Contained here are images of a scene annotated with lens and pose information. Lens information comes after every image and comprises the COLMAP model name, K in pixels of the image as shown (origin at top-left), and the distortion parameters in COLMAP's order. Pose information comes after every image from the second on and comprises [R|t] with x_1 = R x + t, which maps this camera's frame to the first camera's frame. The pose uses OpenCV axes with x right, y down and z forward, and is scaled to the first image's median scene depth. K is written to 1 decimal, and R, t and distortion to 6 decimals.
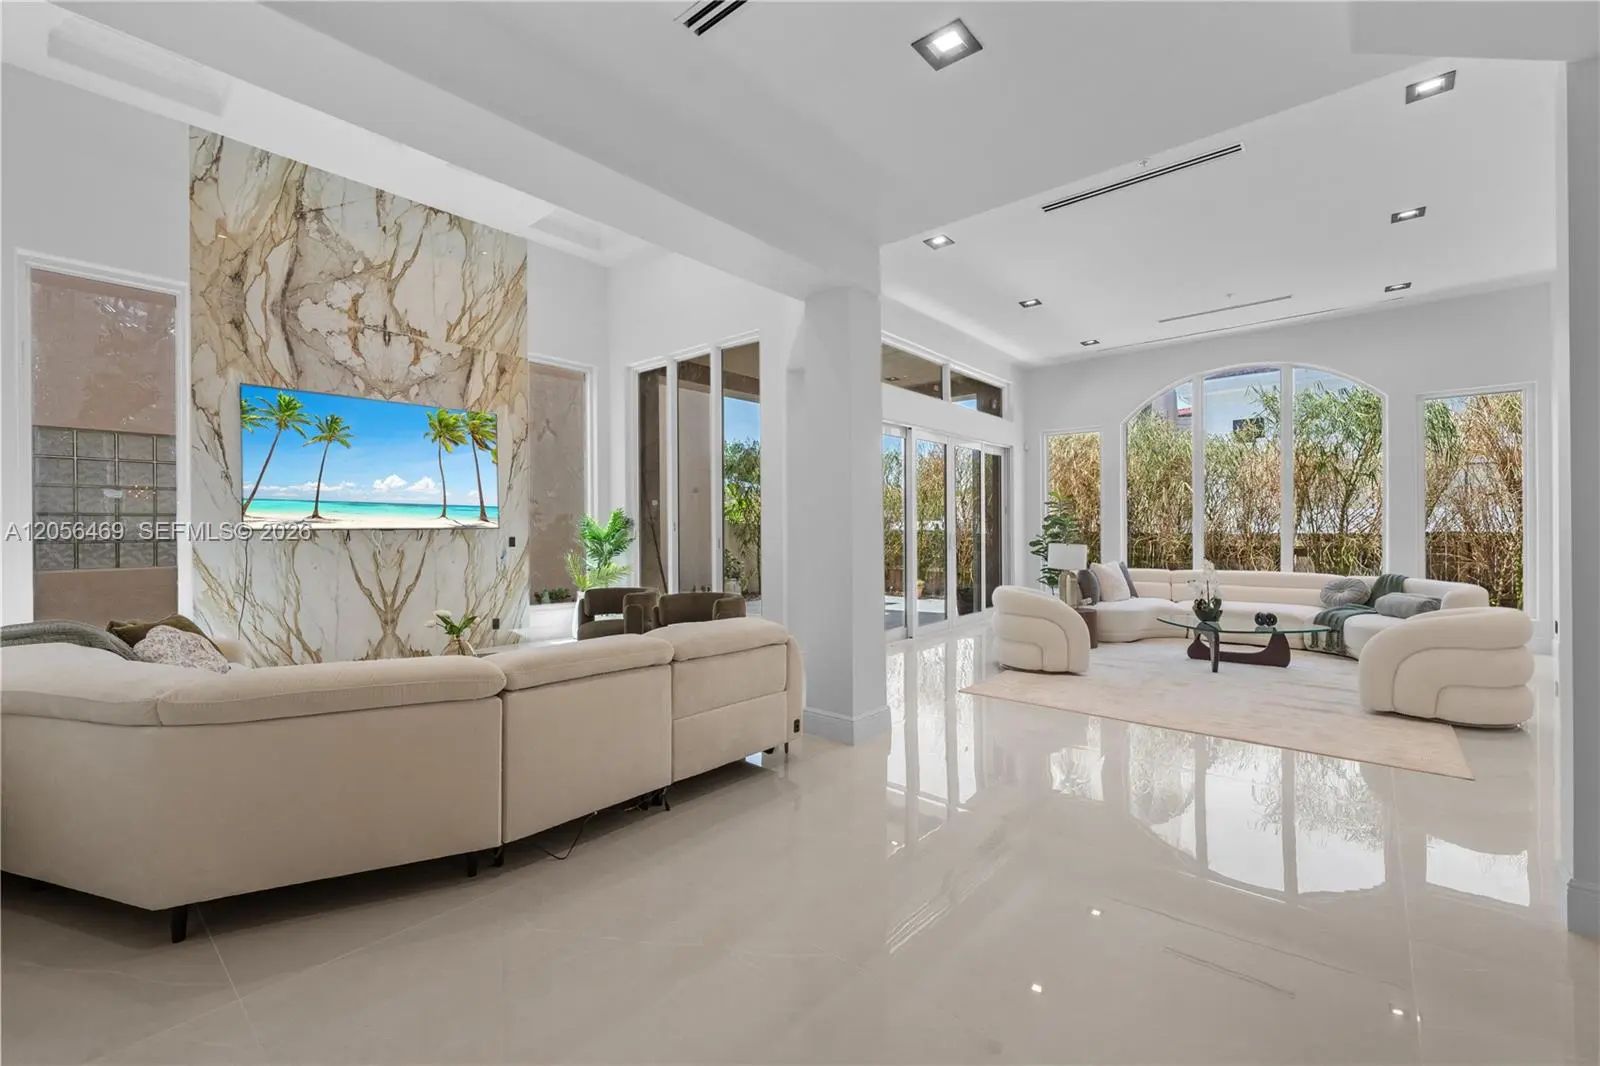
lens RADIAL K [[664.4, 0, 792.7], [0, 664.4, 529.7], [0, 0, 1]] dist [-0.001243, -0.000214]
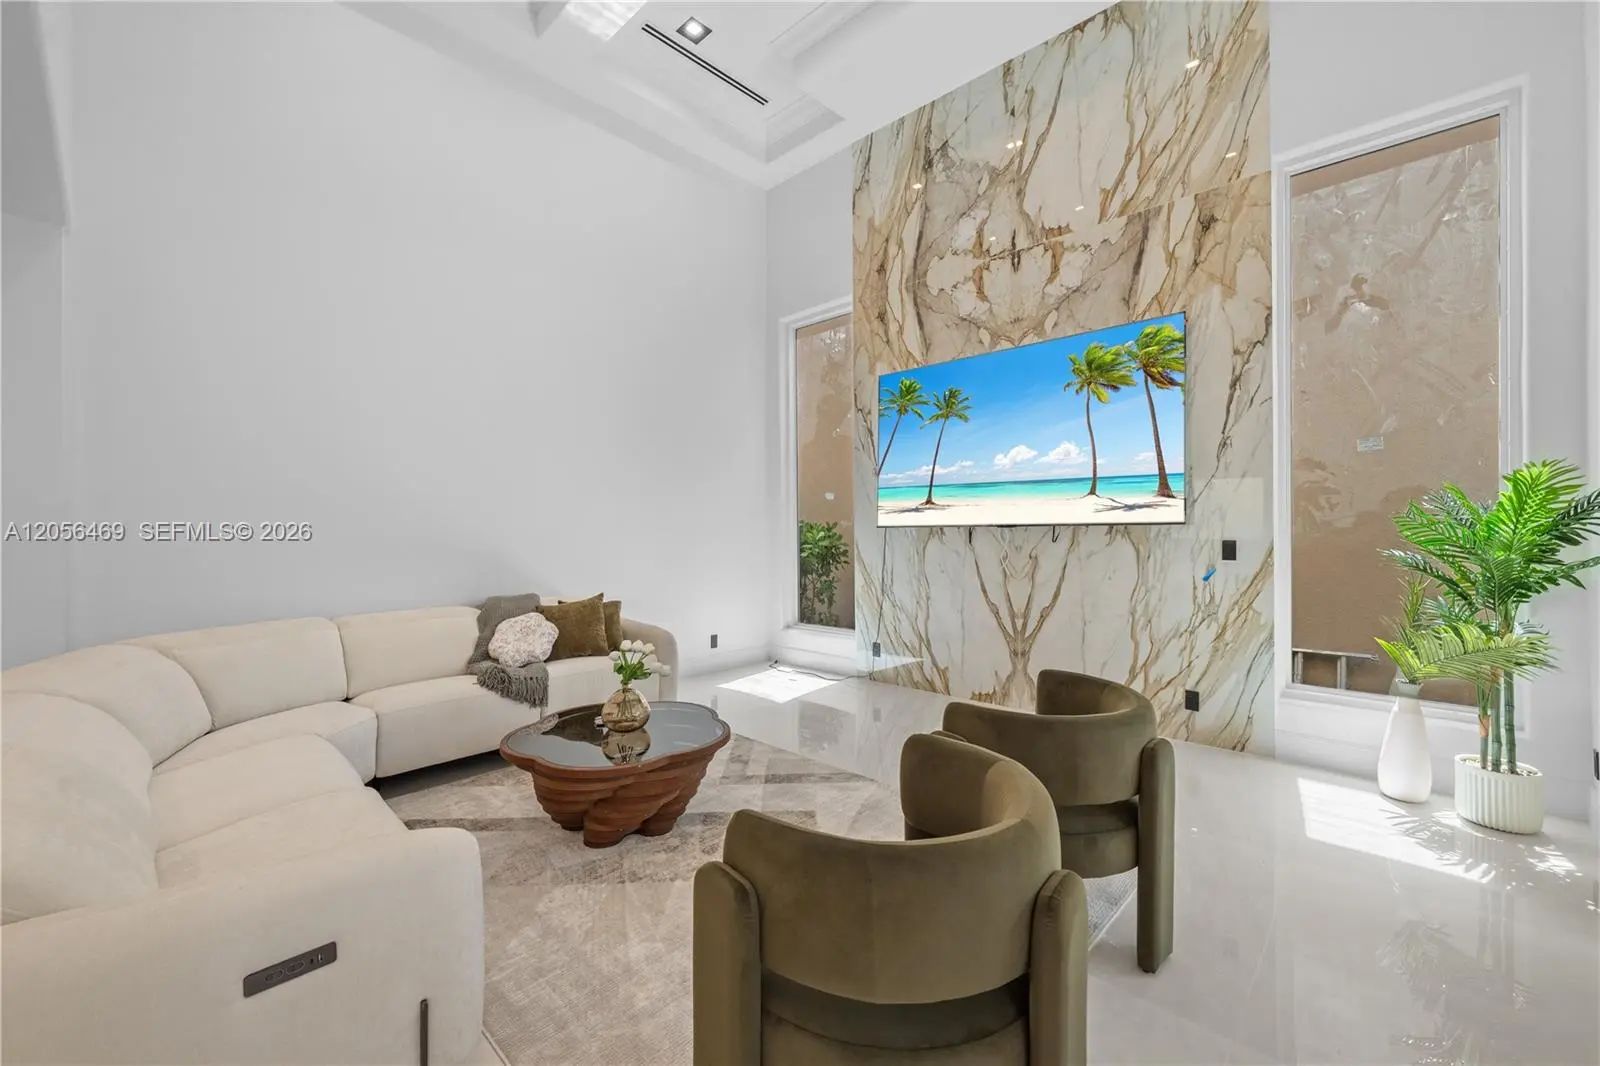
lens RADIAL K [[633.4, 0, 800.0], [0, 633.4, 533.0], [0, 0, 1]] dist [-0.002743, -0.000363]
pose [[-0.047323, 0.012352, -0.998803, 0.091447], [0.003436, 0.999920, 0.012203, -0.001847], [0.998874, -0.002854, -0.047361, 0.801655]]
